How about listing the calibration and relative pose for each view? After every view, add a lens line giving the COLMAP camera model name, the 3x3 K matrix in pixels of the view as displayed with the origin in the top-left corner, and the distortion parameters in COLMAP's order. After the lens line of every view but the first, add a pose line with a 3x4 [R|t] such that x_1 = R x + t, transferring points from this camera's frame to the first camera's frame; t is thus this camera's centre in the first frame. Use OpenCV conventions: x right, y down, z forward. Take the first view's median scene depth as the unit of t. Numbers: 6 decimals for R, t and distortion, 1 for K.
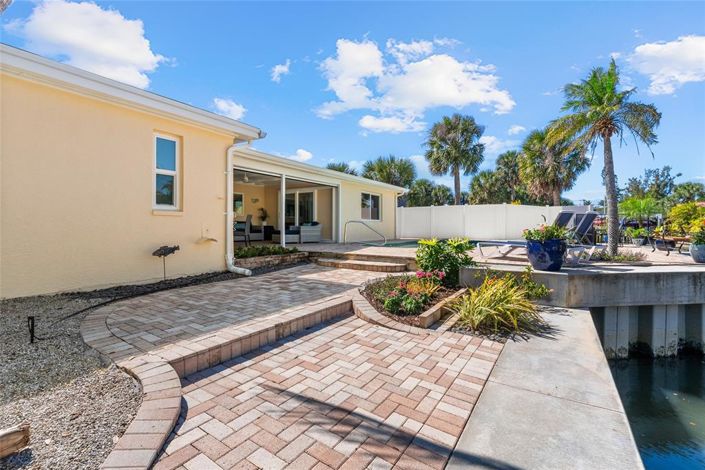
lens RADIAL K [[326.7, 0, 352.3], [0, 326.7, 224.0], [0, 0, 1]] dist [0.001014, 0.000003]
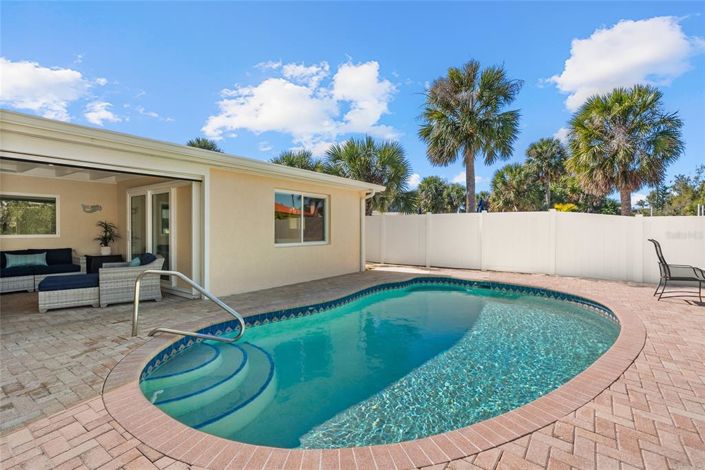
lens RADIAL K [[336.2, 0, 331.6], [0, 336.2, 229.9], [0, 0, 1]] dist [-0.003065, -0.000393]
pose [[0.995459, 0.002704, -0.095151, 0.112095], [-0.001560, 0.999926, 0.012094, -0.029425], [0.095176, -0.011890, 0.995389, 0.322620]]
